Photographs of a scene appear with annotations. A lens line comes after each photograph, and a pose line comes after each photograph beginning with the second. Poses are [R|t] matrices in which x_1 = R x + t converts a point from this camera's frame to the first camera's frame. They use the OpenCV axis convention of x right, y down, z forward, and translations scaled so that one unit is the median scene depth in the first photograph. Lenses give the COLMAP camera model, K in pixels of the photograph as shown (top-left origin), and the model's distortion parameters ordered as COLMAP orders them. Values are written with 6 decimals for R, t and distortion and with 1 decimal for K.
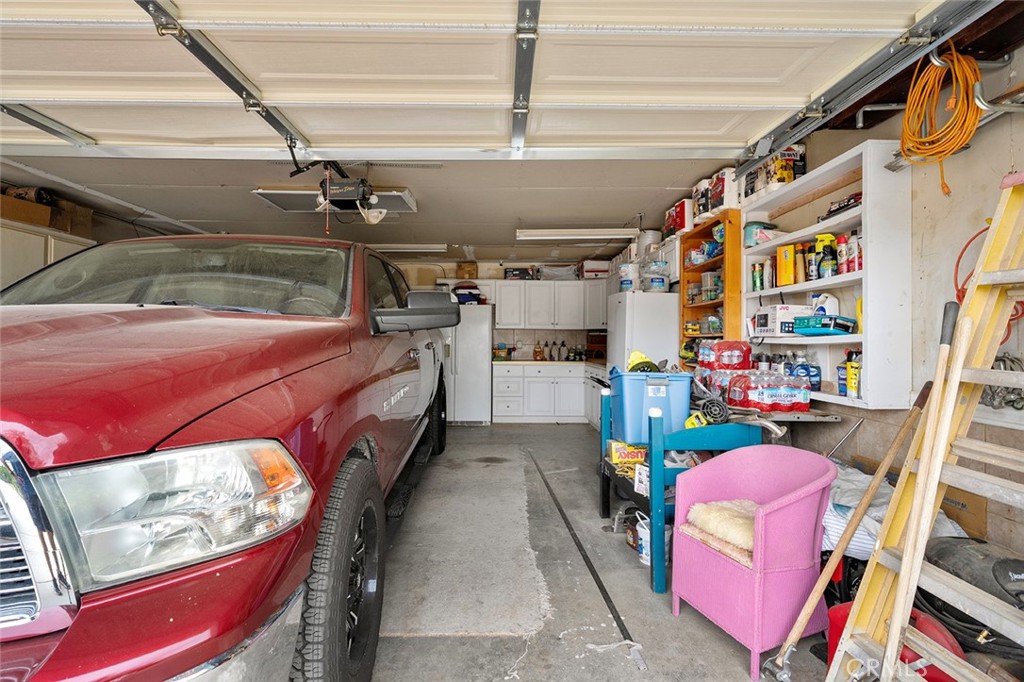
lens RADIAL K [[472.3, 0, 509.6], [0, 472.3, 341.8], [0, 0, 1]] dist [0.000063, 0.000000]
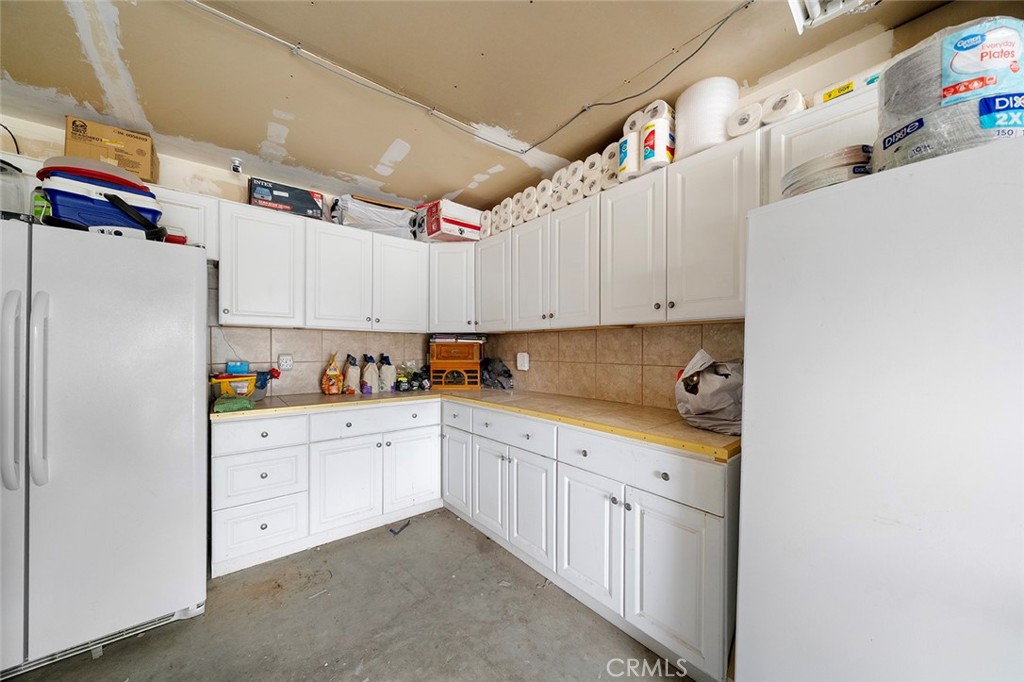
lens RADIAL K [[357.9, 0, 512.5], [0, 357.9, 350.8], [0, 0, 1]] dist [-0.003263, -0.000486]
pose [[0.787396, -0.000793, 0.616447, -0.020852], [-0.002462, 0.999987, 0.004431, -0.007547], [-0.616443, -0.005007, 0.787384, 0.615826]]
